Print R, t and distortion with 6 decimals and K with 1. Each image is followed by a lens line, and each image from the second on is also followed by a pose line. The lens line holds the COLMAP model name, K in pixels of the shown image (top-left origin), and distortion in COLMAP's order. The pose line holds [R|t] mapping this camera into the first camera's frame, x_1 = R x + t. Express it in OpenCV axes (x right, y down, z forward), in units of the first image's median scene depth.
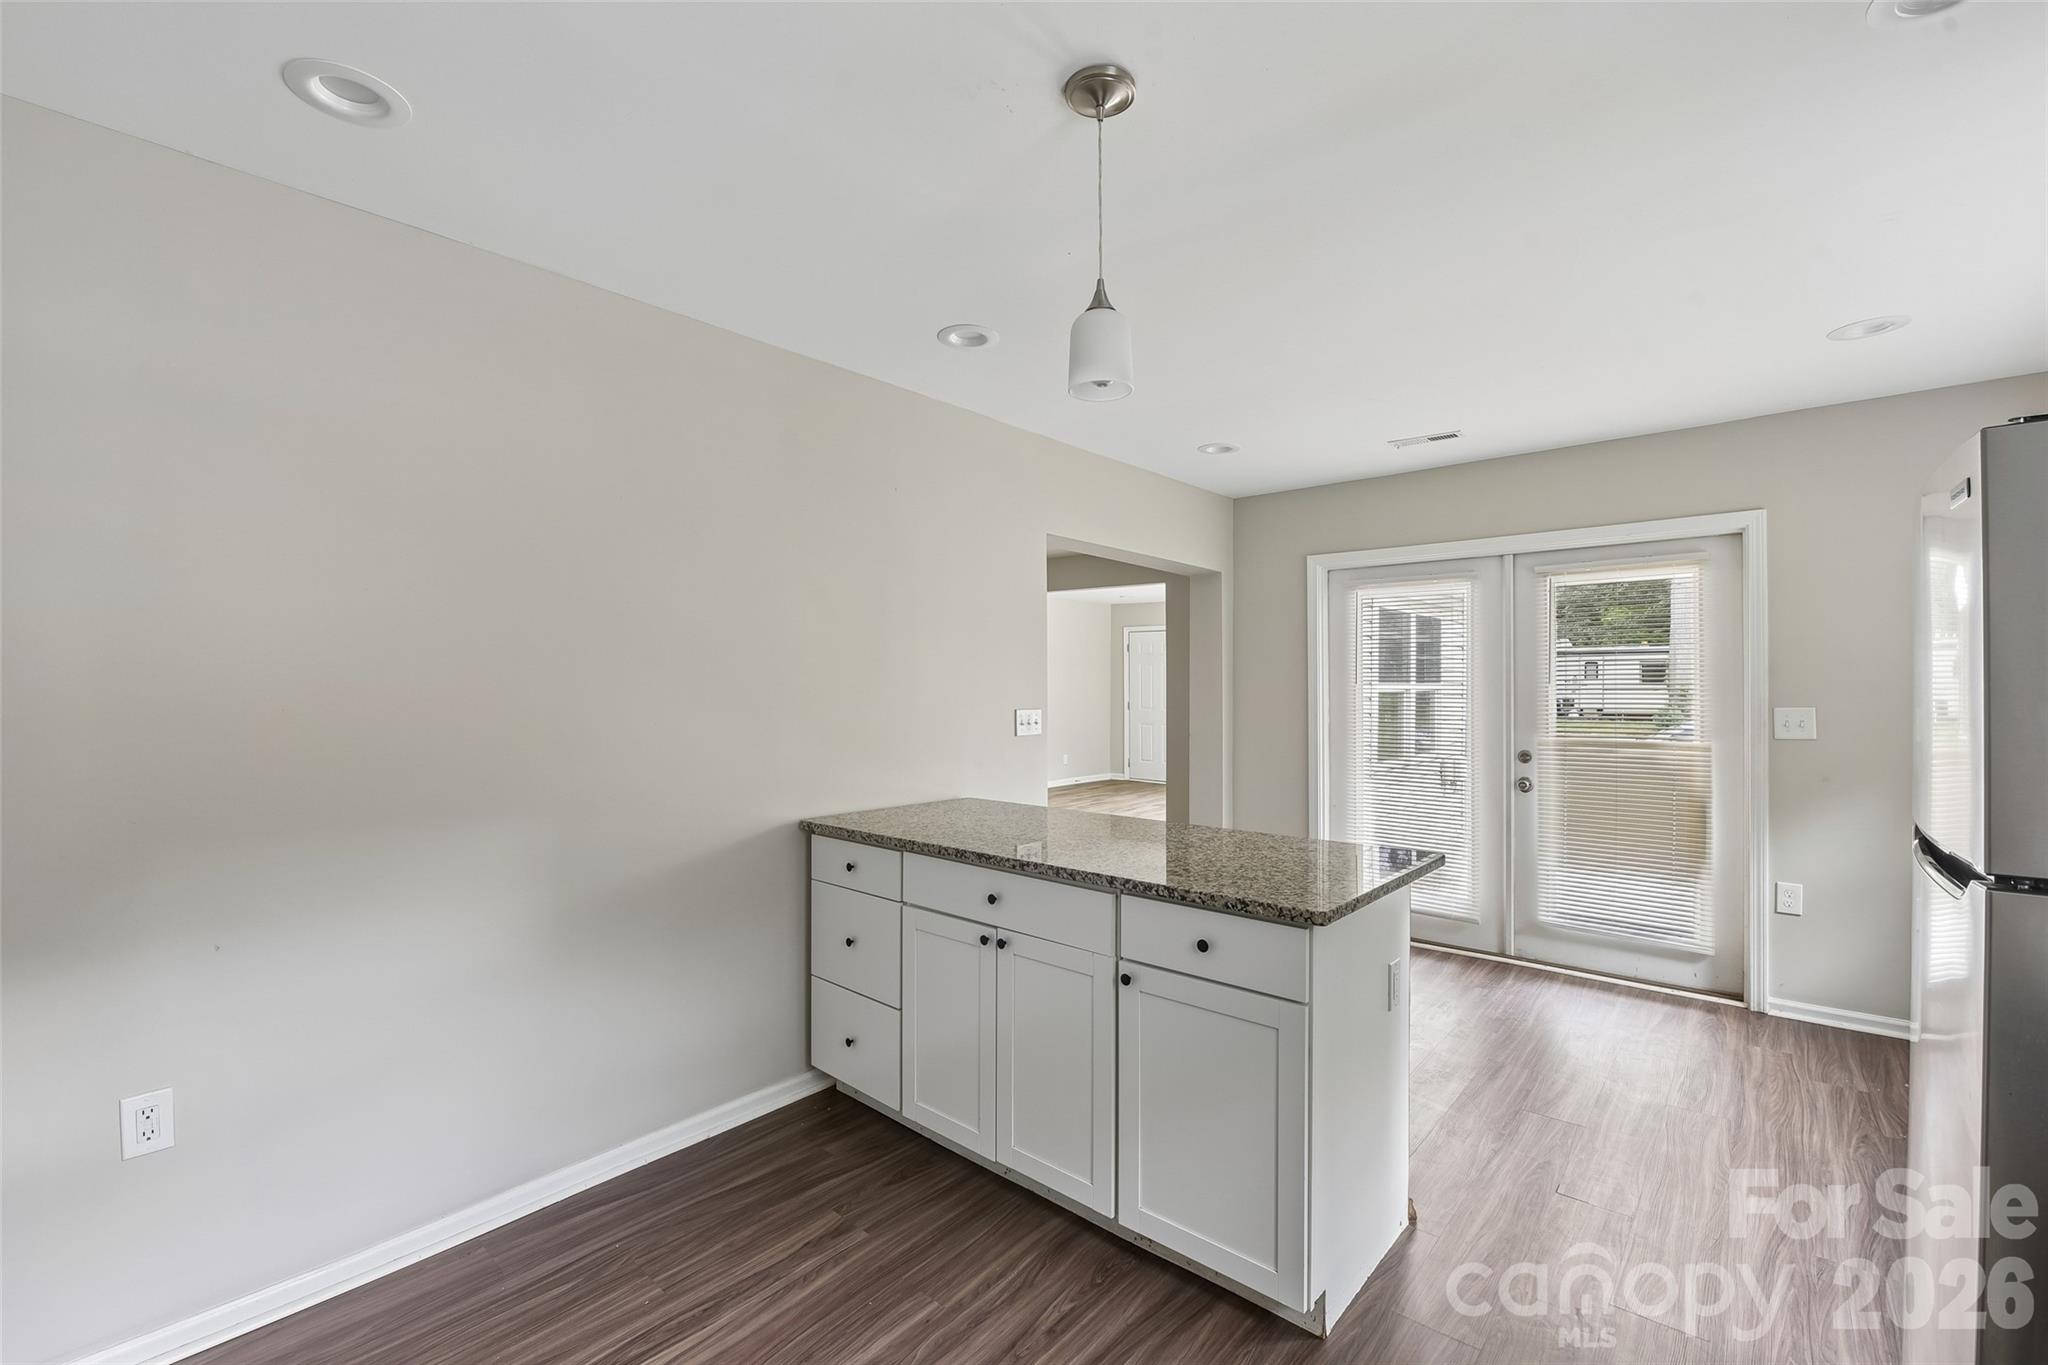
lens RADIAL K [[871.3, 0, 1014.1], [0, 871.3, 681.5], [0, 0, 1]] dist [-0.007043, -0.000367]
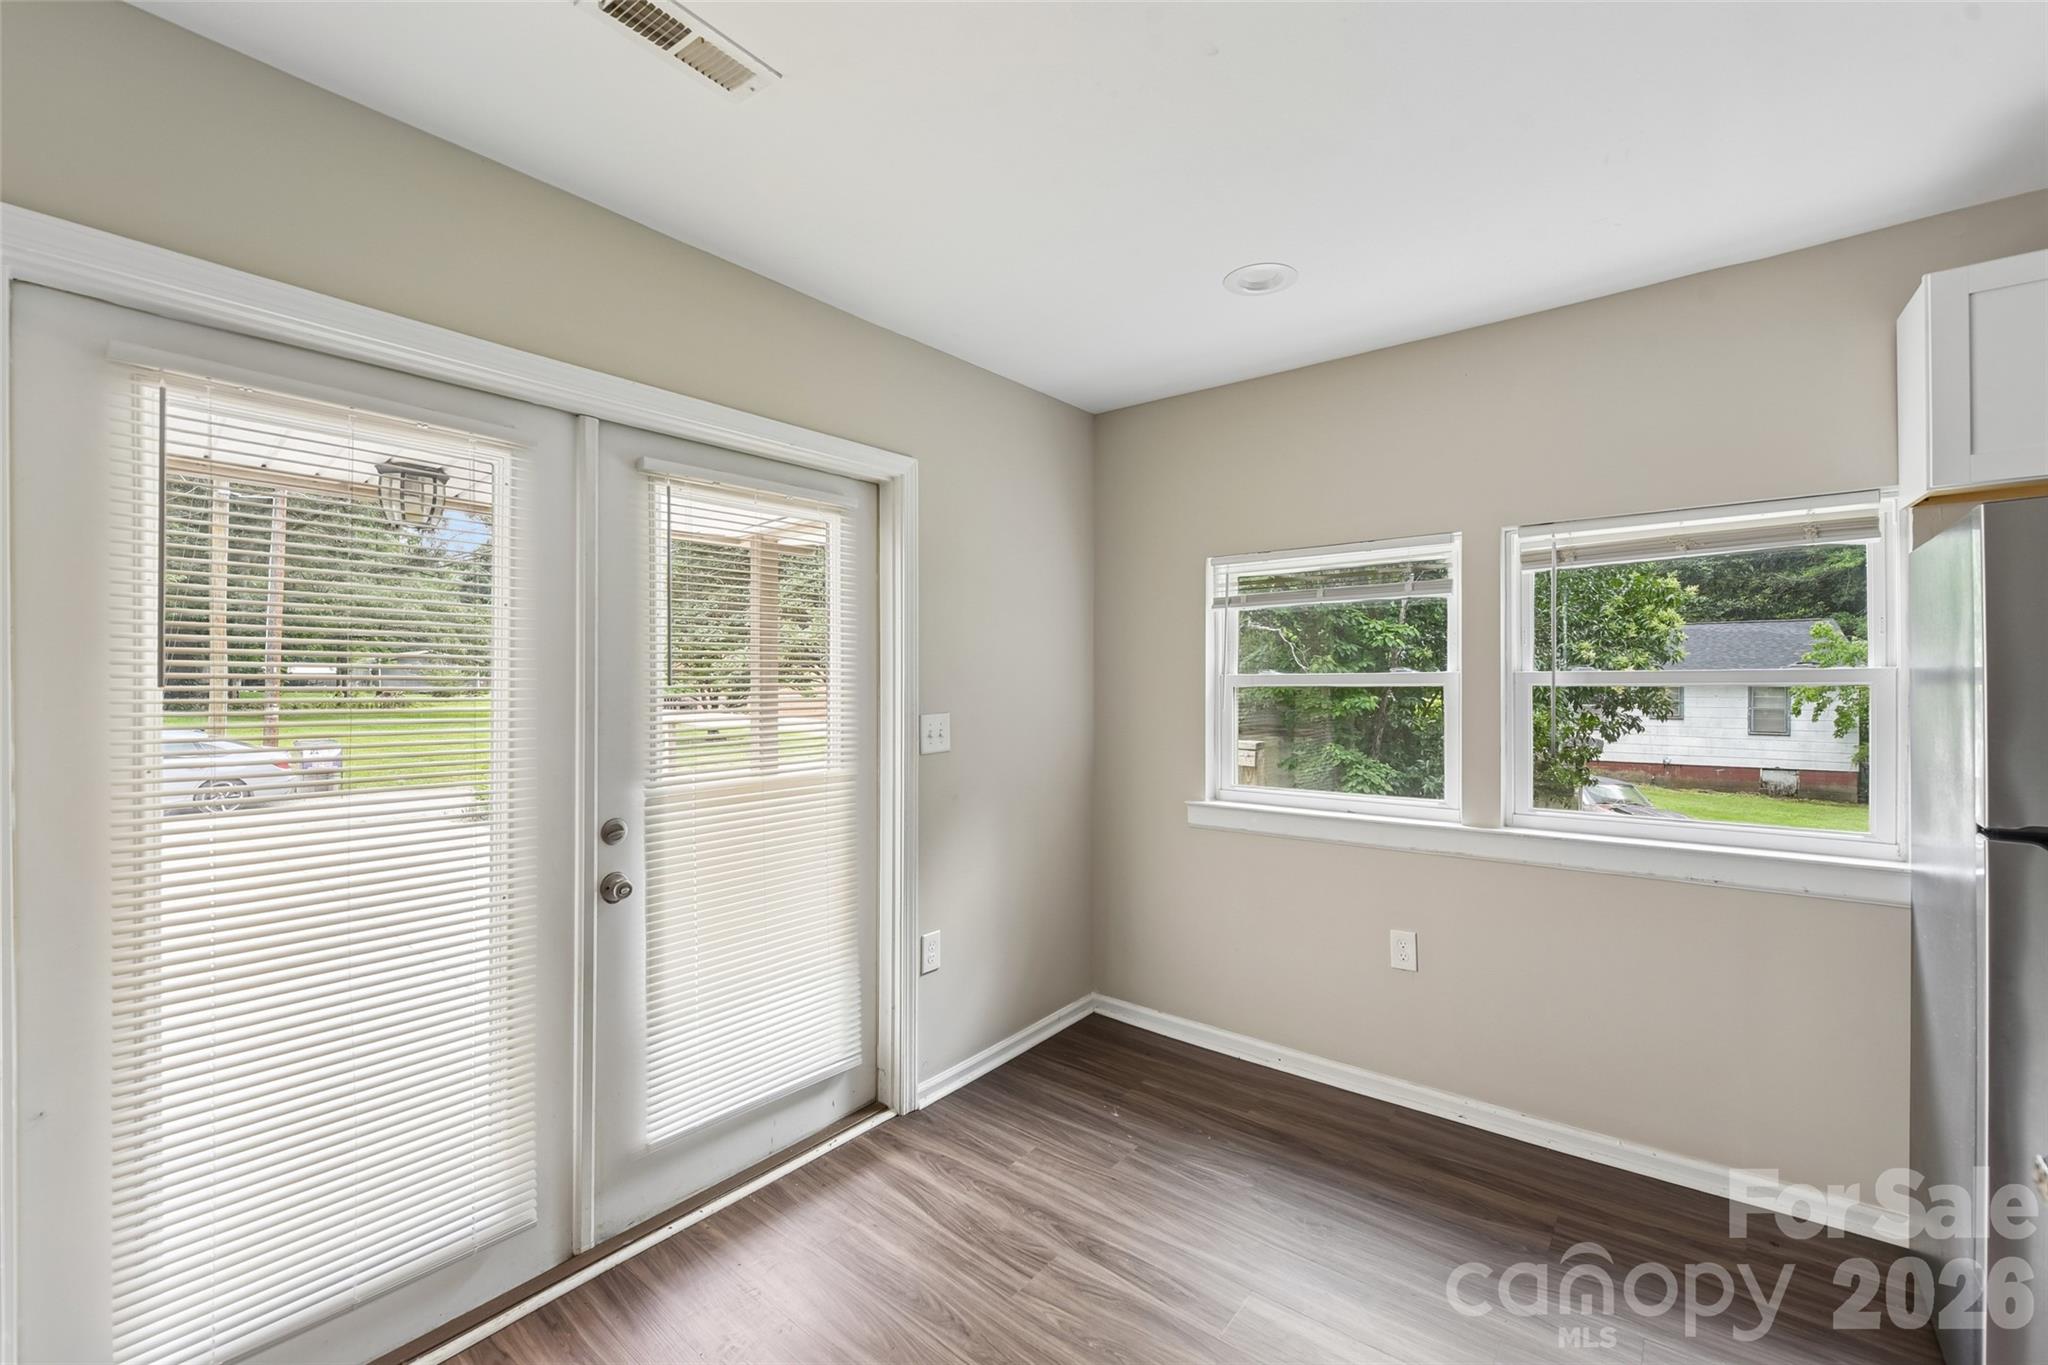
lens RADIAL K [[825.3, 0, 1011.2], [0, 825.3, 676.9], [0, 0, 1]] dist [-0.005715, -0.002808]
pose [[-0.049602, 0.004123, 0.998761, 0.126096], [-0.002459, 0.999988, -0.004250, -0.001206], [-0.998766, -0.002667, -0.049591, 0.968038]]
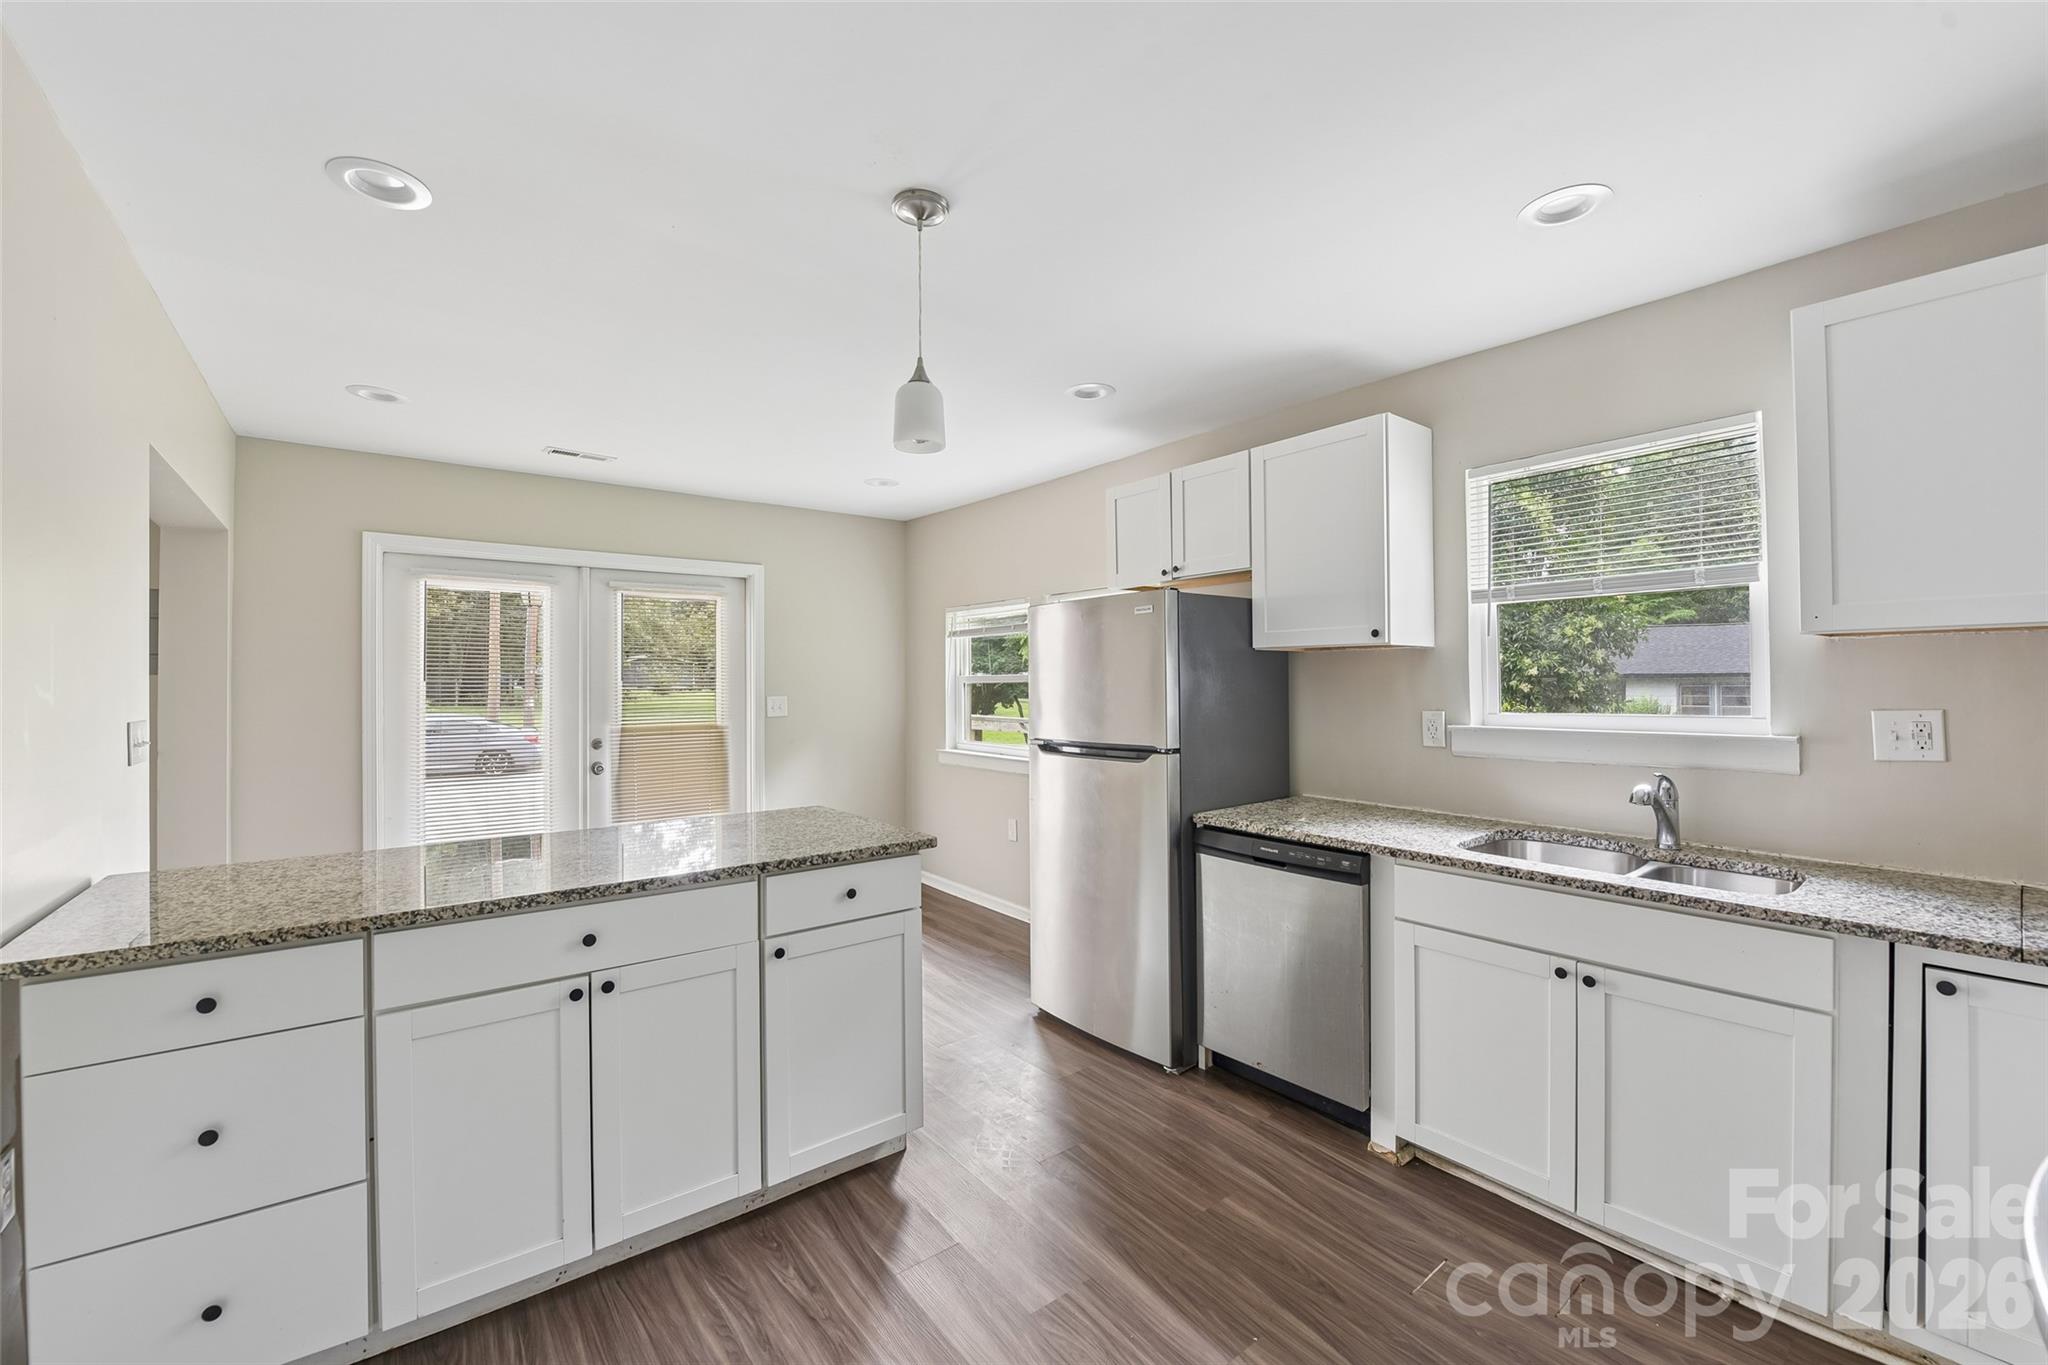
lens RADIAL K [[825.3, 0, 1034.6], [0, 825.3, 674.0], [0, 0, 1]] dist [-0.005715, -0.002808]
pose [[0.169441, 0.008613, 0.985503, -0.478106], [-0.002242, 0.999963, -0.008354, 0.001390], [-0.985538, -0.000794, 0.169454, 0.294757]]
